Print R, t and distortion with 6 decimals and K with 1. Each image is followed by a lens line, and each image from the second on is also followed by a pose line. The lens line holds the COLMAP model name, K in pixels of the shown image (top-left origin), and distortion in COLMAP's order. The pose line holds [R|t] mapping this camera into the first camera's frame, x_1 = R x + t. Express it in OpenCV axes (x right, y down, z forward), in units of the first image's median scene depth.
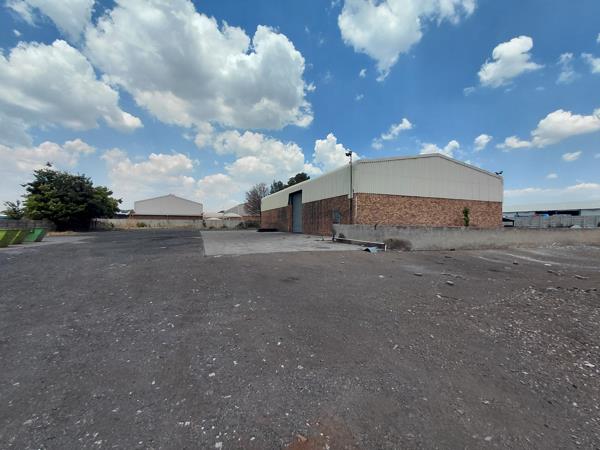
lens RADIAL K [[277.8, 0, 302.5], [0, 277.8, 211.1], [0, 0, 1]] dist [-0.002383, 0.001669]
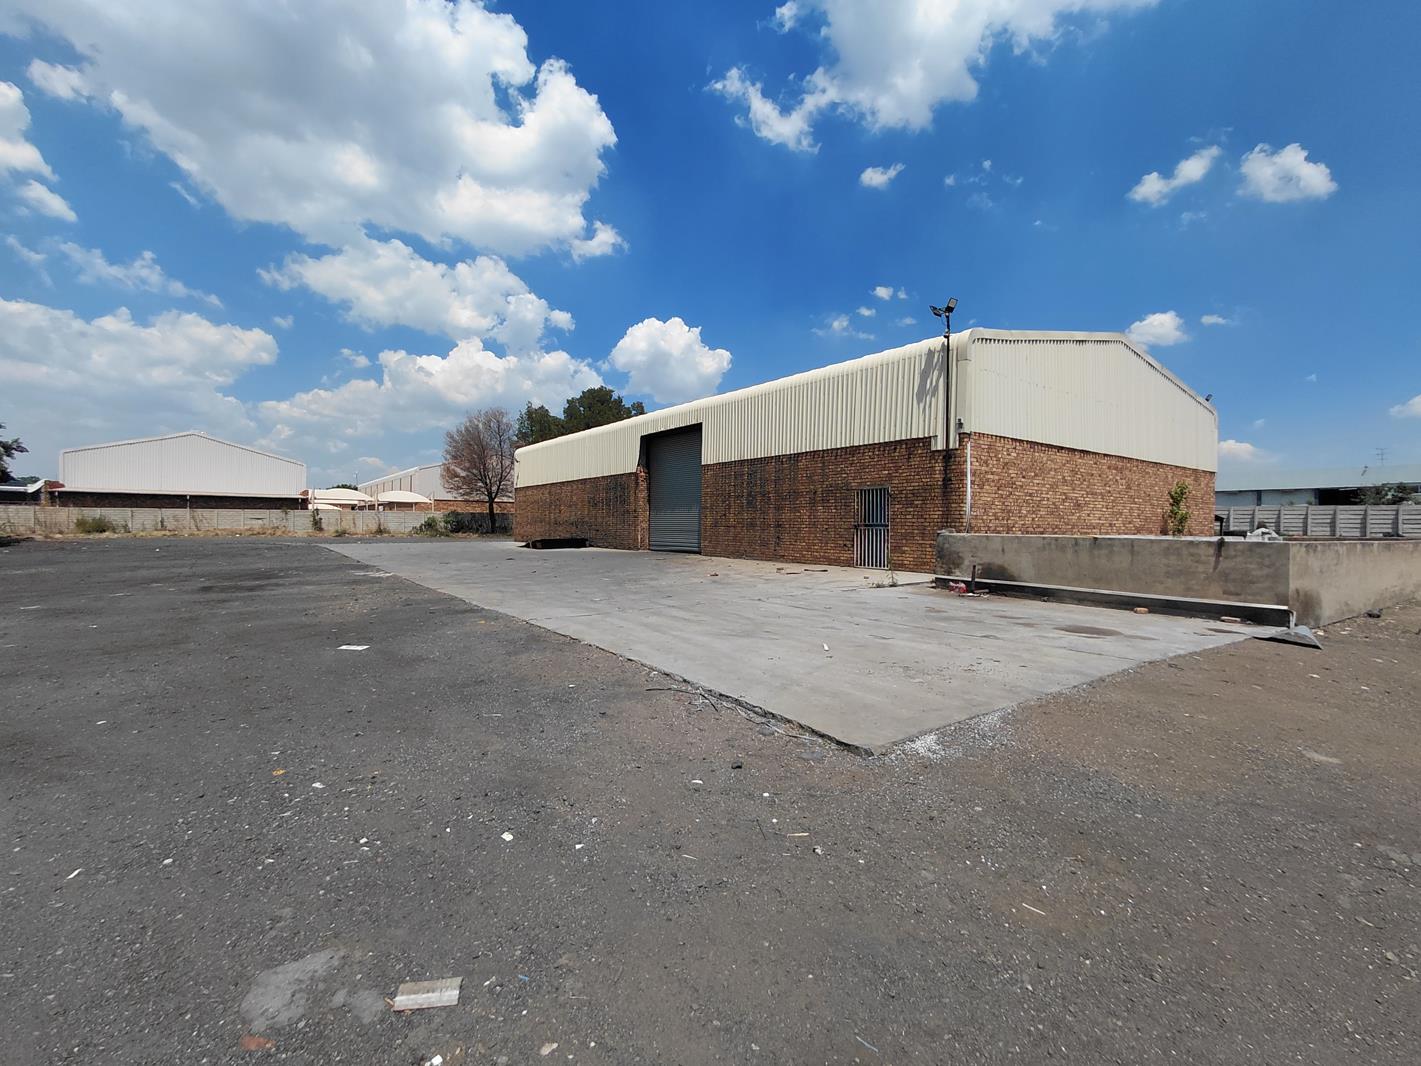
lens RADIAL K [[656.5, 0, 710.3], [0, 656.5, 515.0], [0, 0, 1]] dist [-0.002922, 0.000333]
pose [[0.967952, 0.003729, 0.251106, -0.092667], [-0.013213, 0.999261, 0.036093, 0.002027], [-0.250786, -0.038254, 0.967286, 0.114380]]
